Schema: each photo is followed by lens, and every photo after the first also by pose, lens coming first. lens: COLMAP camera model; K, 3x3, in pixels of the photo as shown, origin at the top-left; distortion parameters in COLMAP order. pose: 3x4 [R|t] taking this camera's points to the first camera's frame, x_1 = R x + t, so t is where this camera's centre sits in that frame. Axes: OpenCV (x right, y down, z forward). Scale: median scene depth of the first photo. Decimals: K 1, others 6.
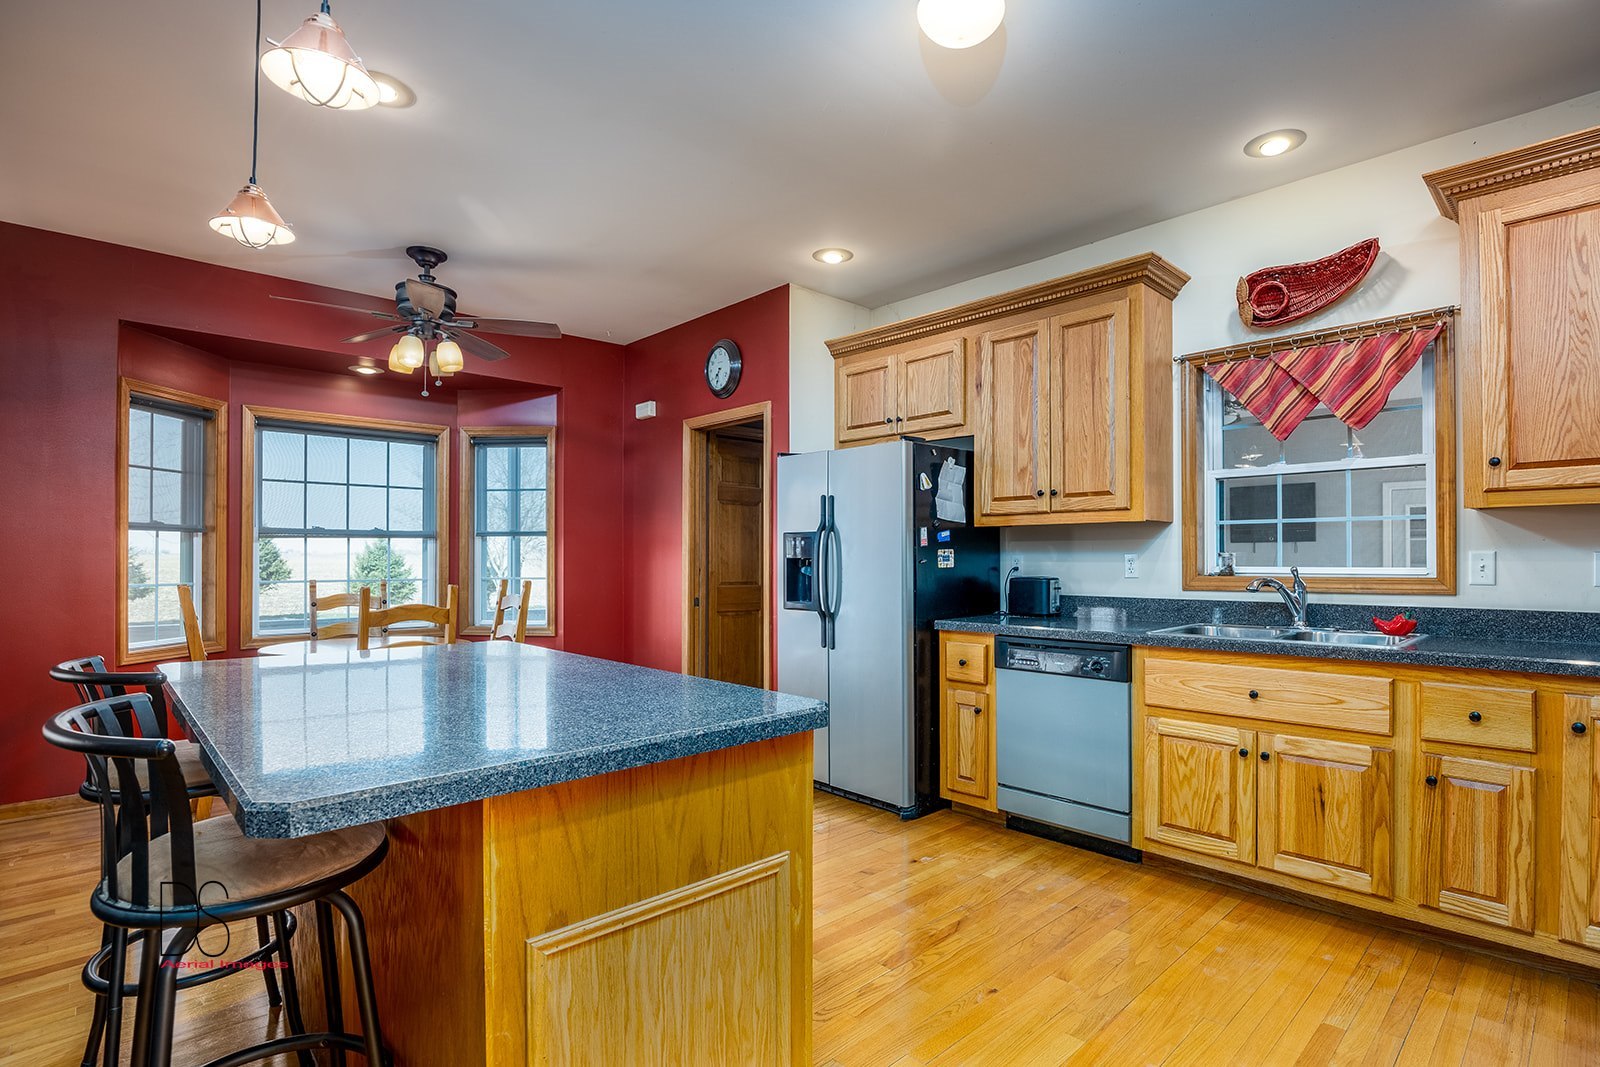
lens RADIAL K [[791.3, 0, 817.2], [0, 791.3, 557.0], [0, 0, 1]] dist [-0.031295, -0.000364]
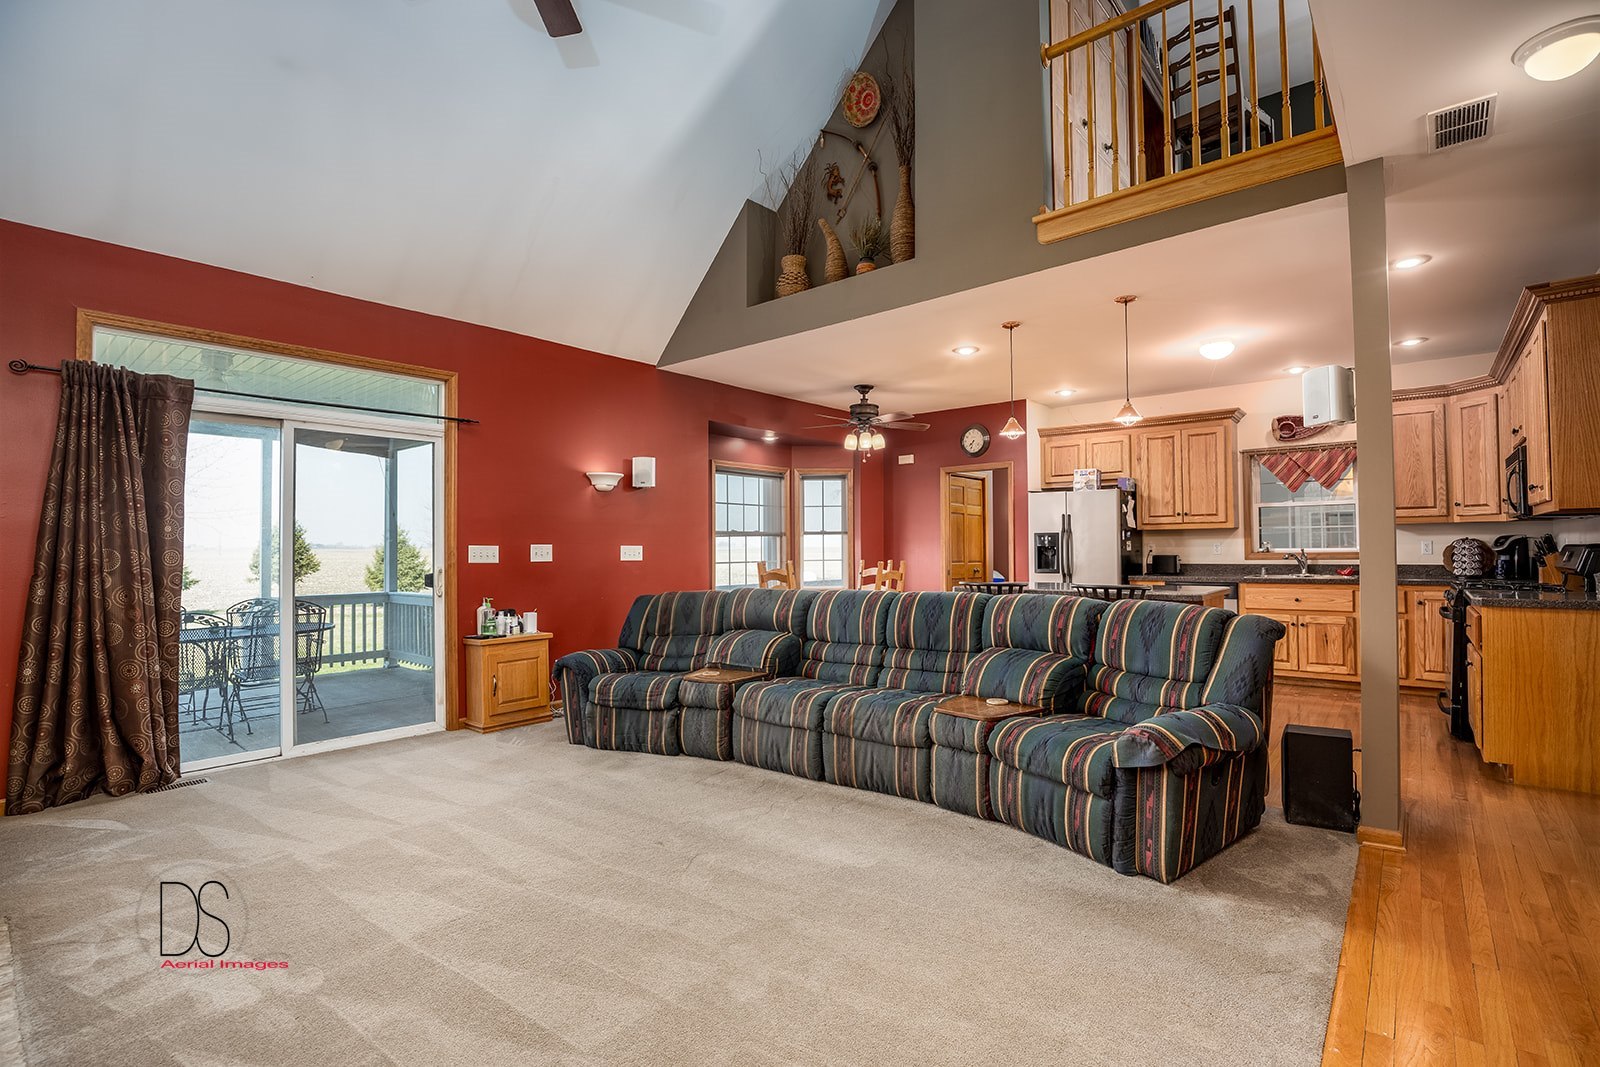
lens RADIAL K [[770.2, 0, 794.3], [0, 770.2, 524.7], [0, 0, 1]] dist [-0.031940, 0.000056]
pose [[0.995249, -0.003823, 0.097290, -0.993296], [0.006777, 0.999525, -0.030052, 0.001142], [-0.097129, 0.030569, 0.994802, -0.978500]]
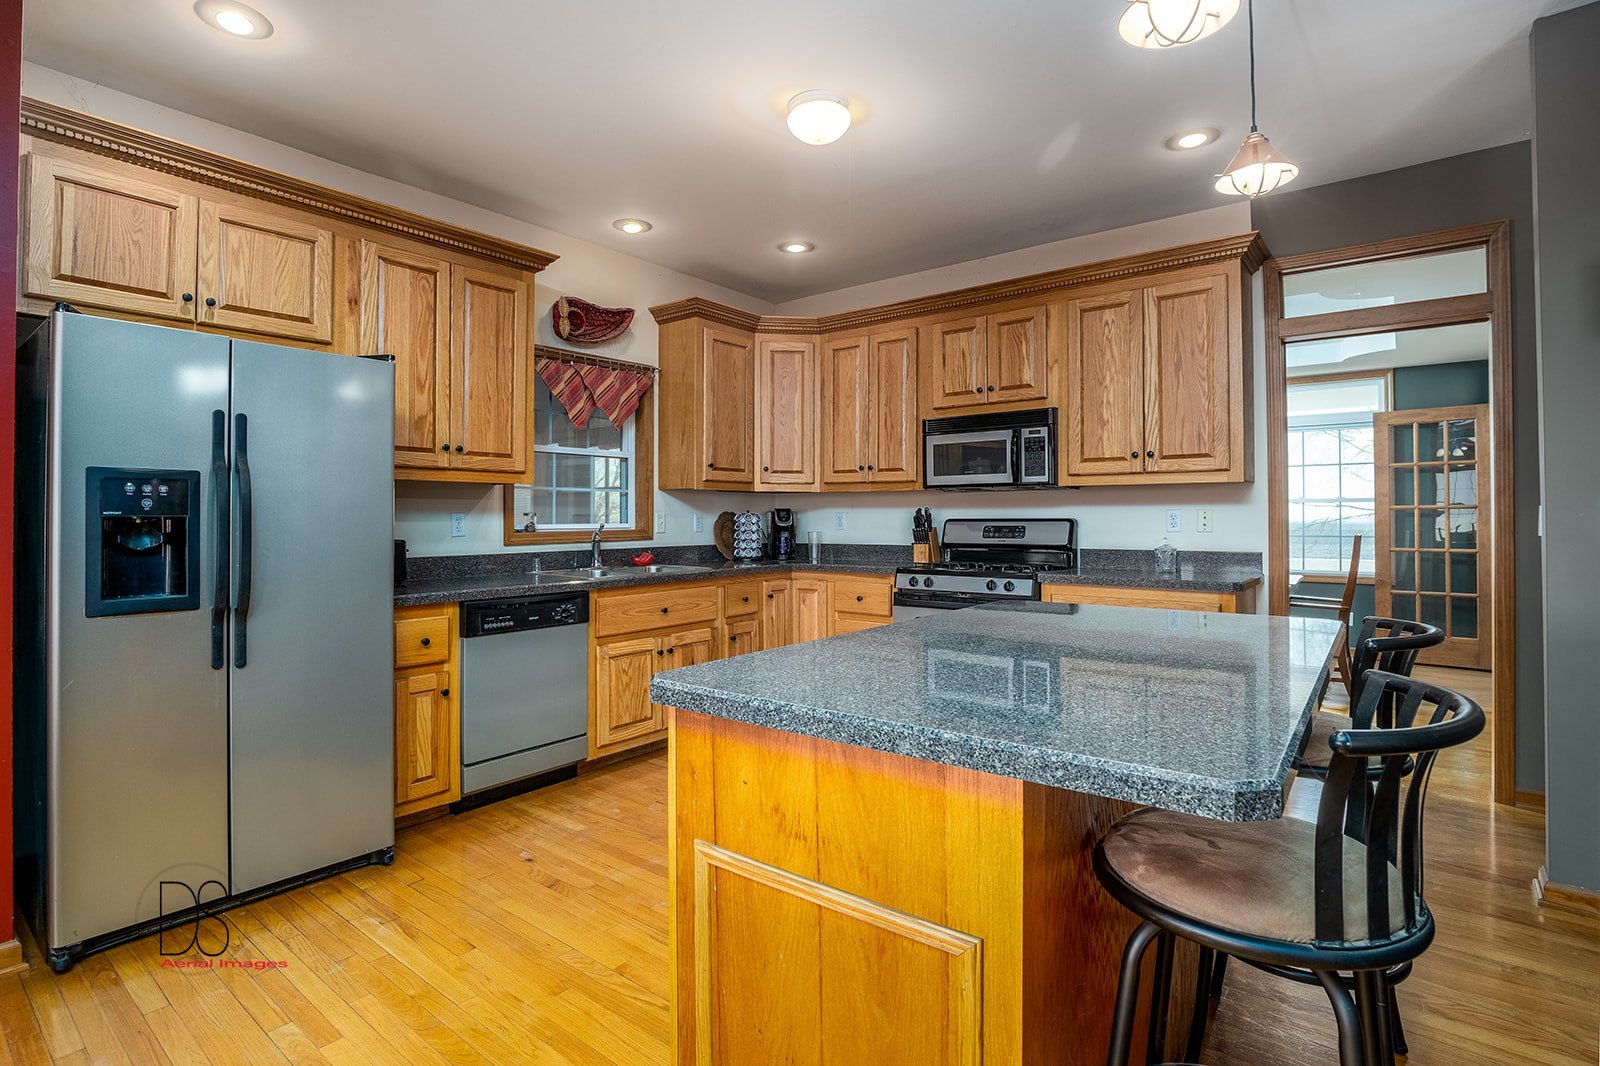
lens RADIAL K [[770.2, 0, 794.3], [0, 770.2, 524.2], [0, 0, 1]] dist [-0.031940, 0.000056]
pose [[-0.140501, -0.007511, 0.990052, -0.716388], [0.002383, 0.999966, 0.007924, 0.003192], [-0.990078, 0.003472, -0.140478, 0.772415]]
